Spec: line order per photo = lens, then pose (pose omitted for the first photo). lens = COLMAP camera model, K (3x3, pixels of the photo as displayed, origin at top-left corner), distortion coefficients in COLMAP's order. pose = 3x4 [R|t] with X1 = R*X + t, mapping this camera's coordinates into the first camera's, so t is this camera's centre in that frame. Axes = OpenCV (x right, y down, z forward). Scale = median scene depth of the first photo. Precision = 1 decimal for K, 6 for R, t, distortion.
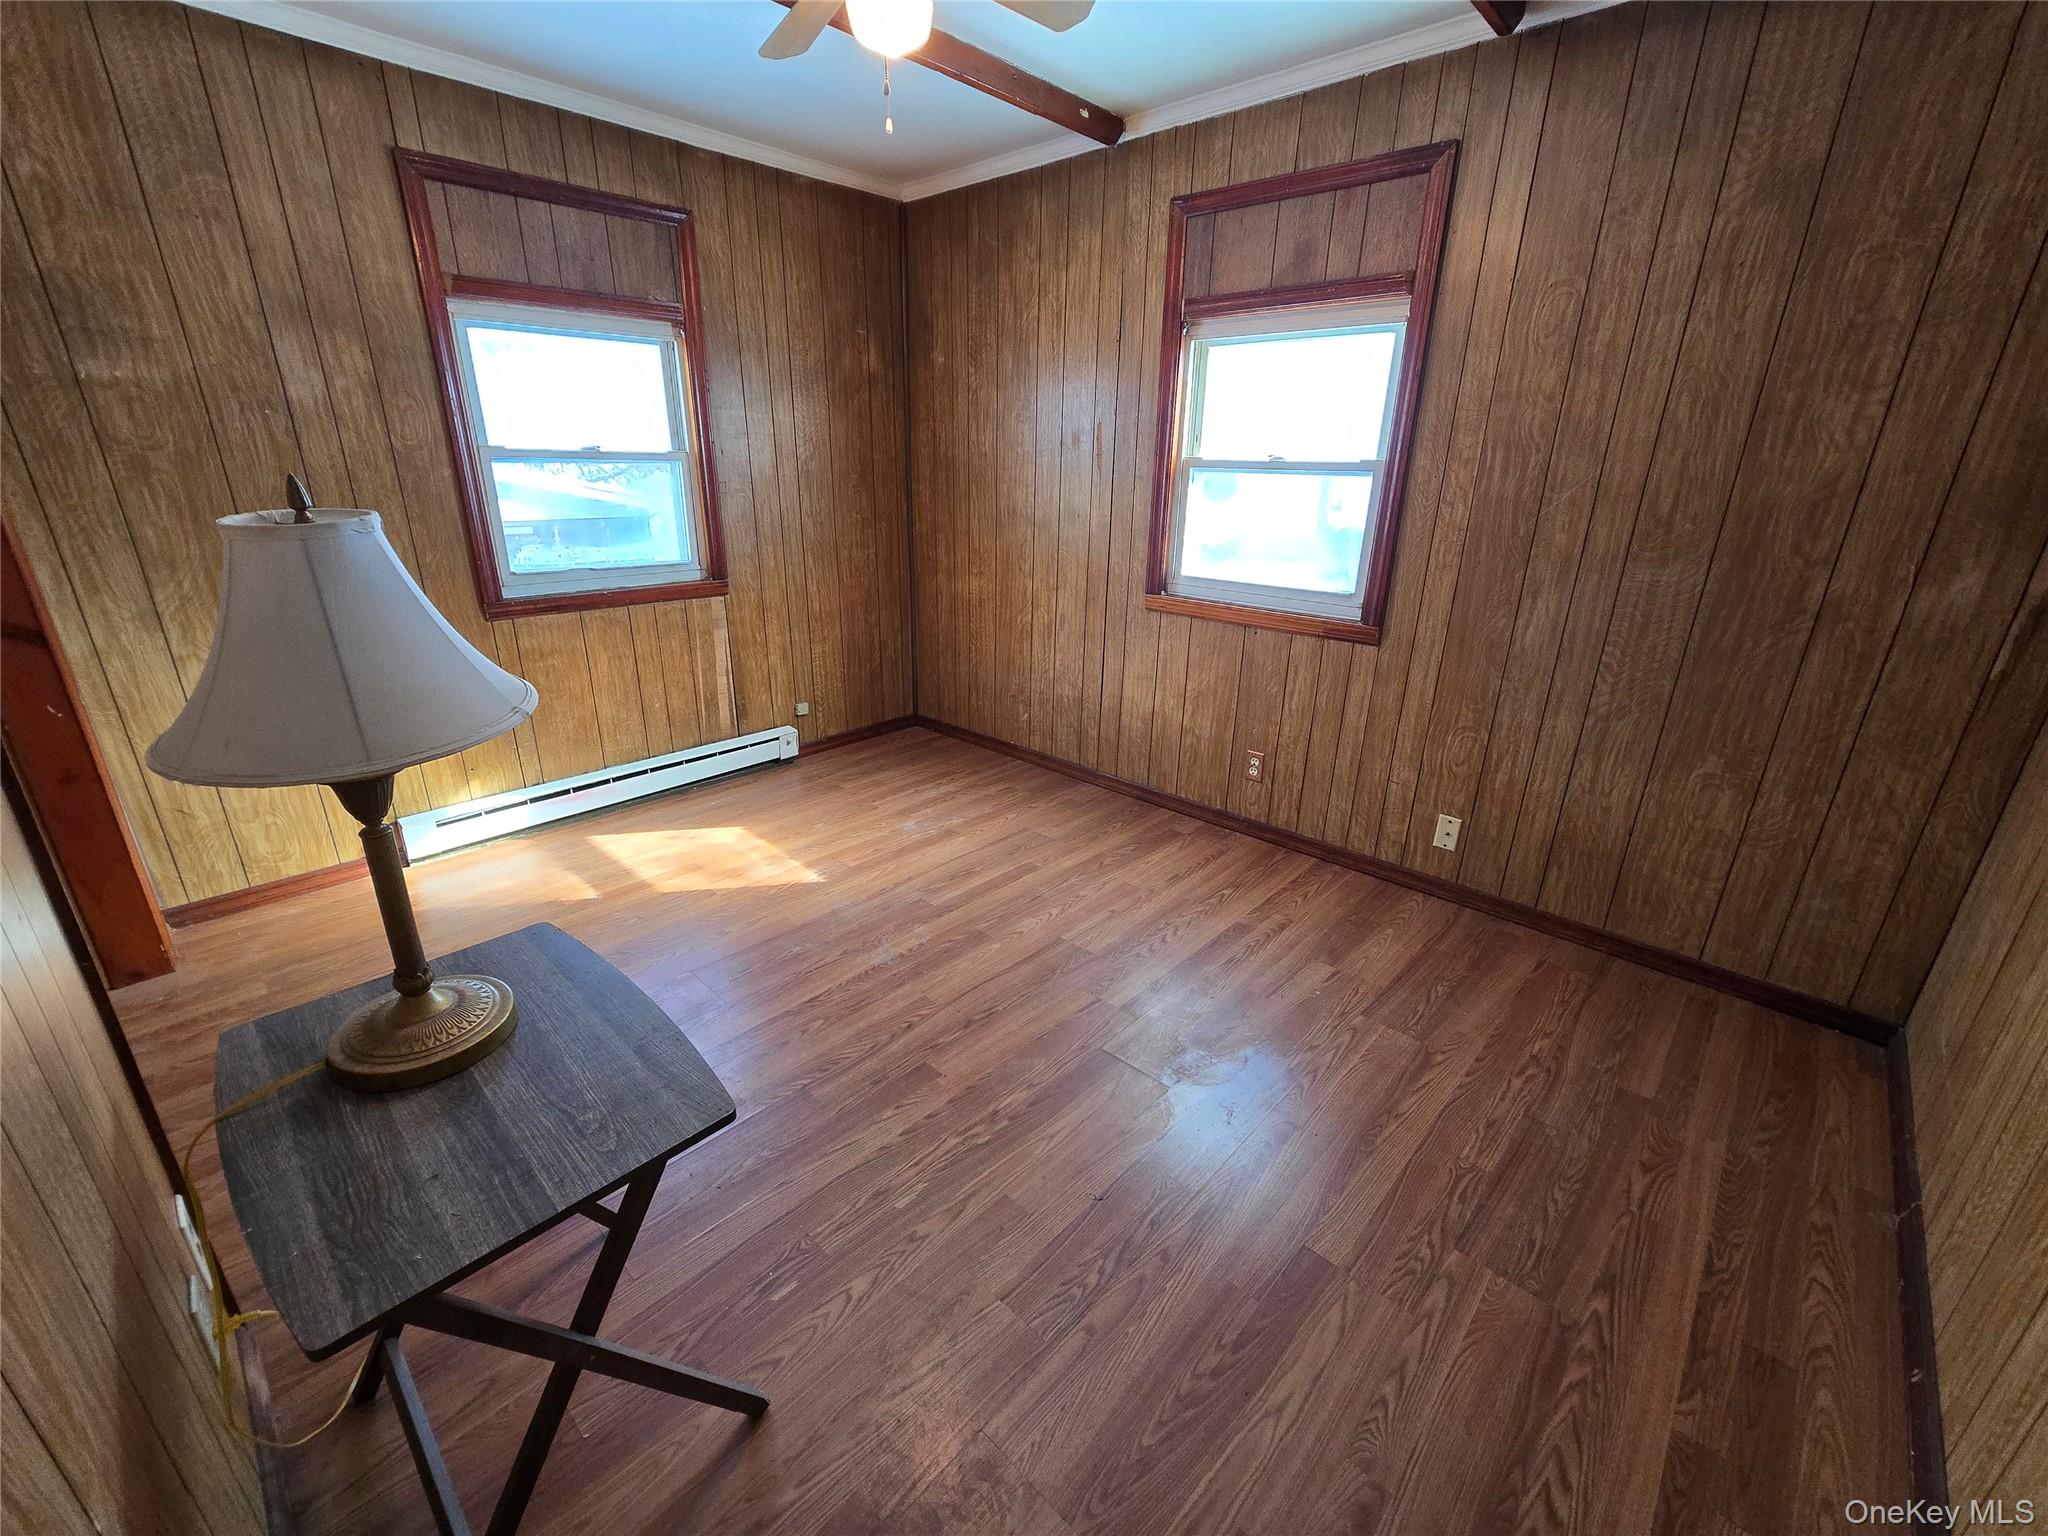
lens RADIAL K [[836.5, 0, 1014.5], [0, 836.5, 761.8], [0, 0, 1]] dist [-0.013608, -0.000391]
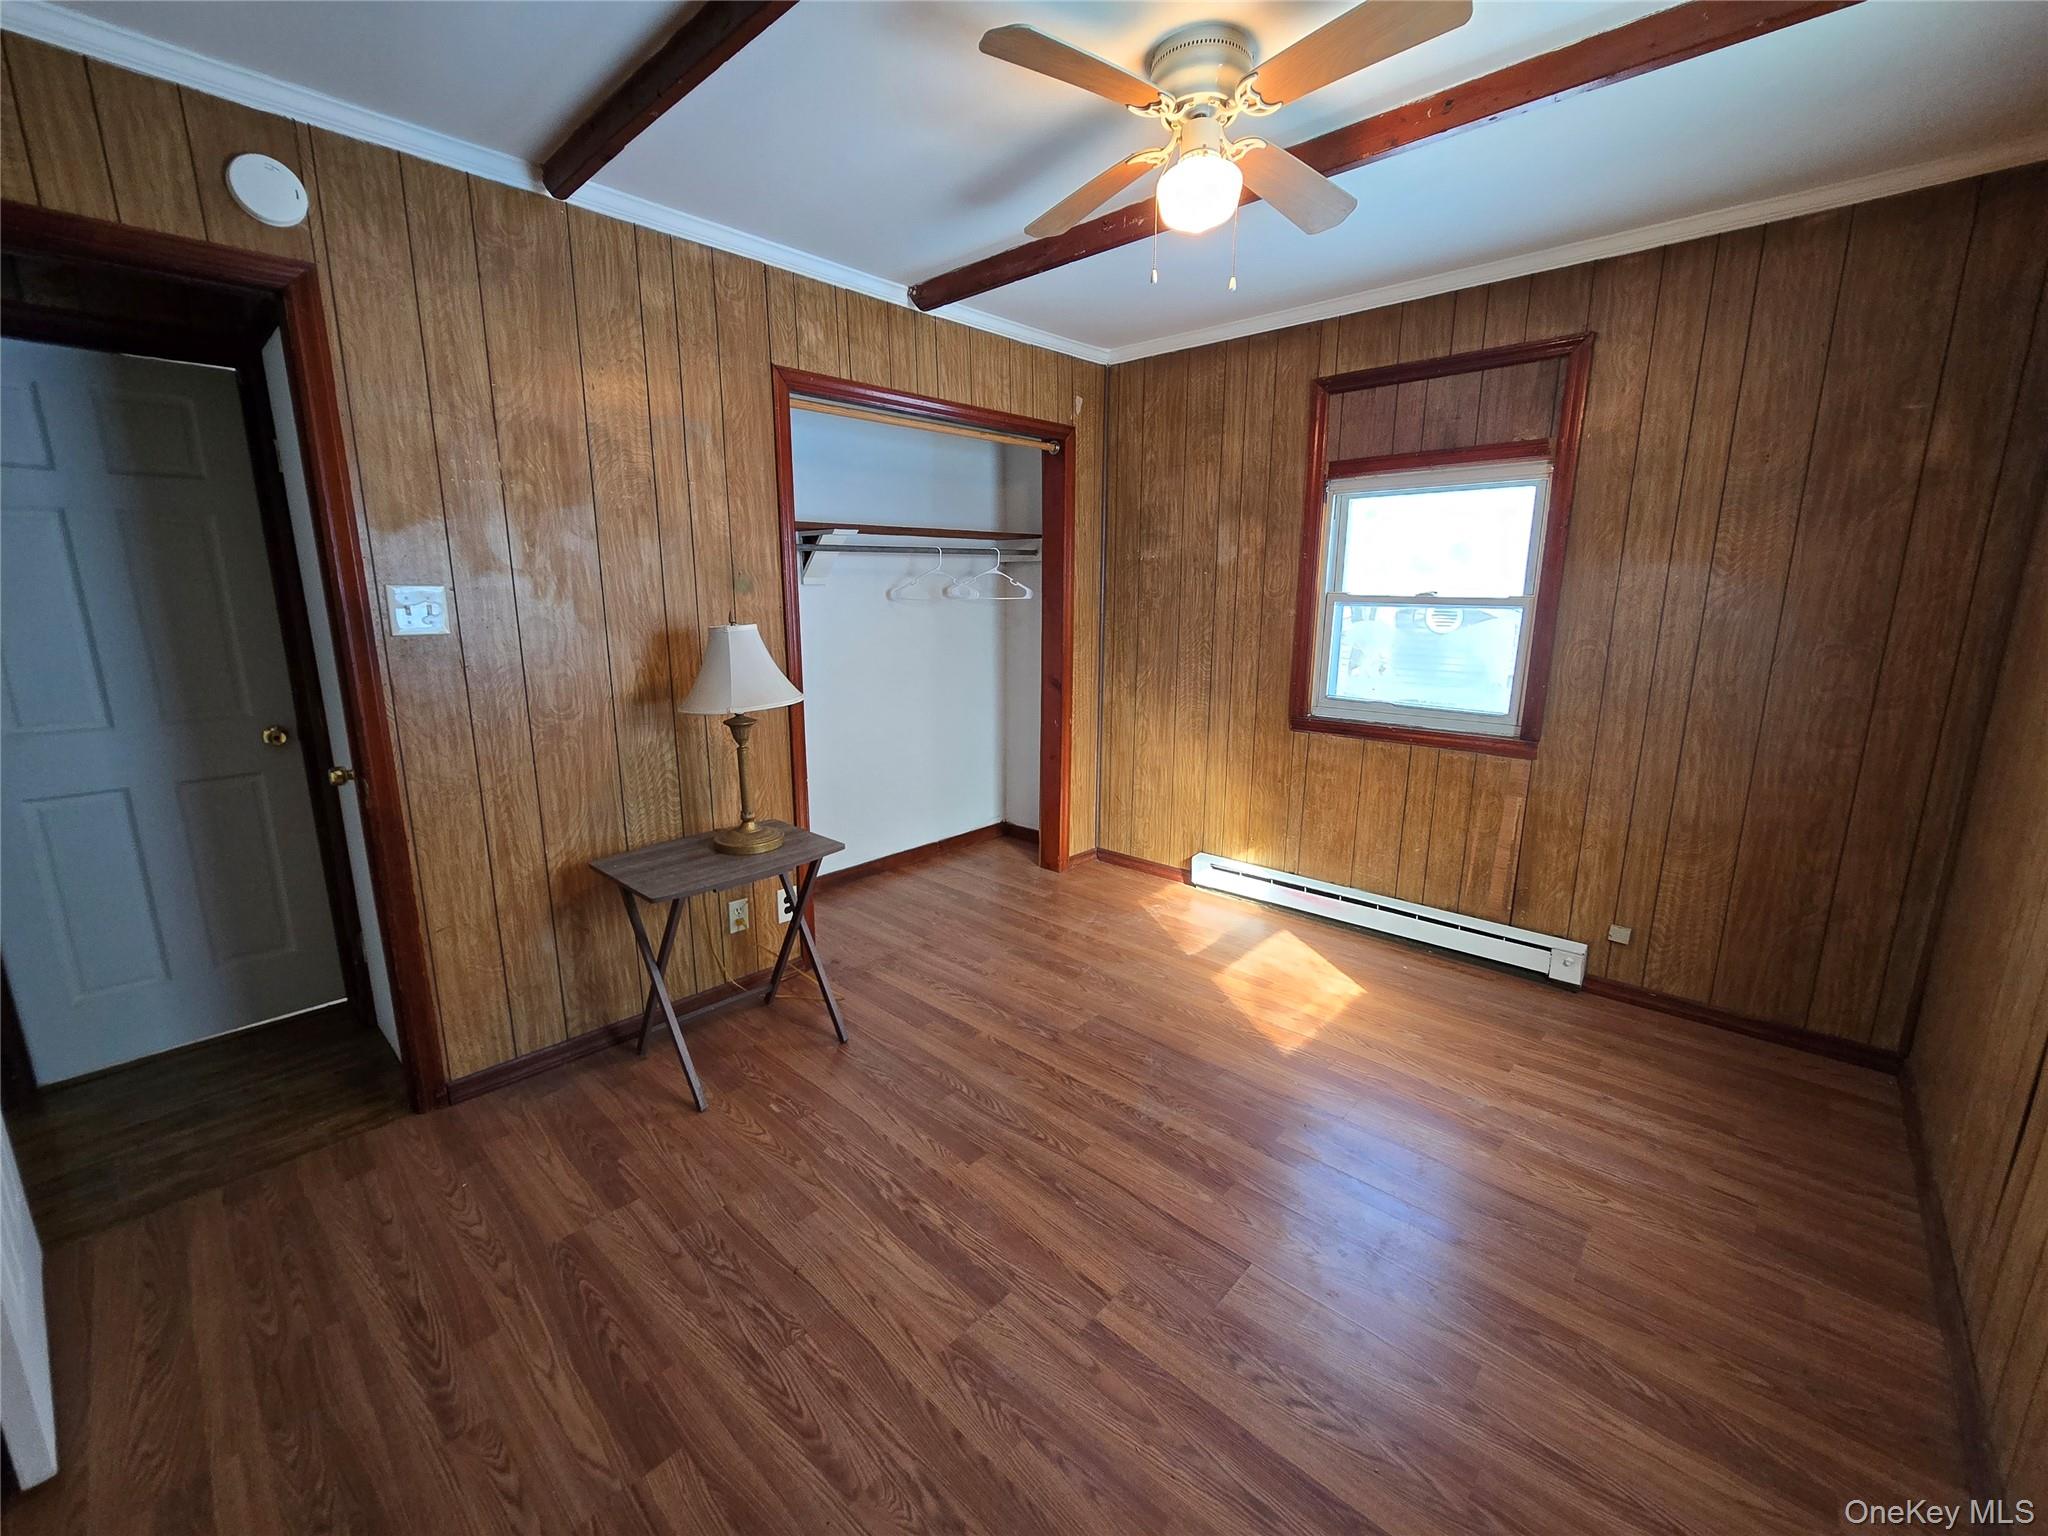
lens RADIAL K [[836.5, 0, 1014.5], [0, 836.5, 761.8], [0, 0, 1]] dist [-0.013608, -0.000391]
pose [[-0.001542, 0.188091, -0.982150, 0.550337], [-0.338377, 0.924117, 0.177509, -0.195611], [0.941009, 0.332611, 0.062221, 0.525681]]
